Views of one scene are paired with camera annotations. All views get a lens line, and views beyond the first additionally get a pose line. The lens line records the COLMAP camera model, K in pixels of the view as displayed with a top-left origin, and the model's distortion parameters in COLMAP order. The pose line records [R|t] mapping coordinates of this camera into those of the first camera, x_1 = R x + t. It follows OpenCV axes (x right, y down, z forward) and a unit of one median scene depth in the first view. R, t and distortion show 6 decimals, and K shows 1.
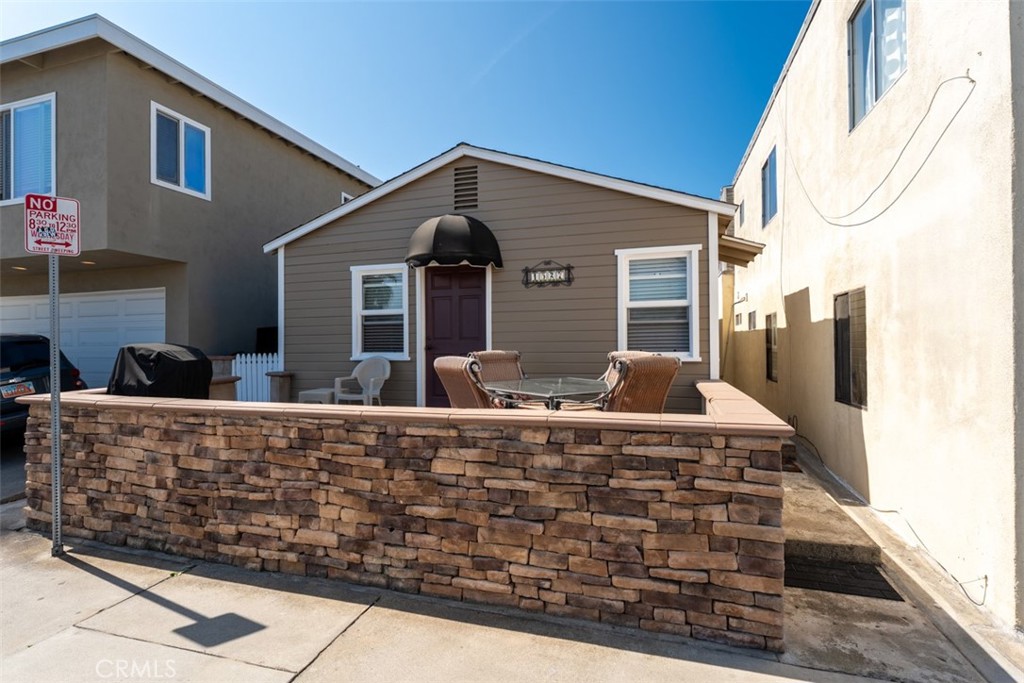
lens RADIAL K [[465.7, 0, 513.5], [0, 465.7, 346.4], [0, 0, 1]] dist [-0.001171, -0.000064]
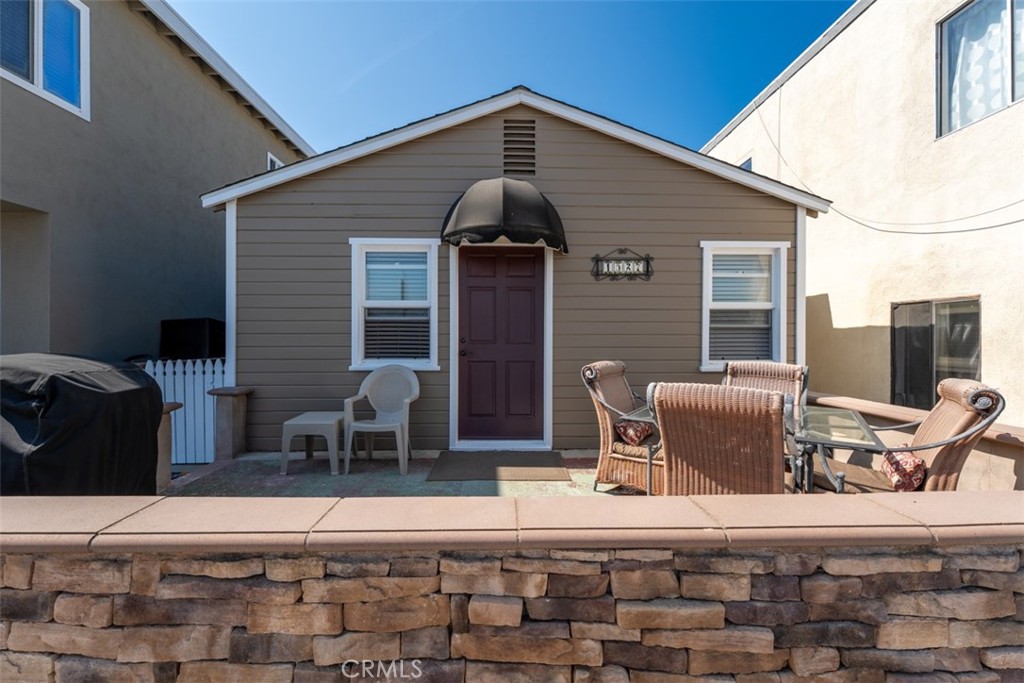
lens RADIAL K [[416.2, 0, 509.3], [0, 416.2, 345.0], [0, 0, 1]] dist [-0.000385, -0.000463]
pose [[0.957172, 0.006549, 0.289446, -0.340049], [-0.010369, 0.999878, 0.011667, -0.020956], [-0.289335, -0.014168, 0.957123, 0.363169]]
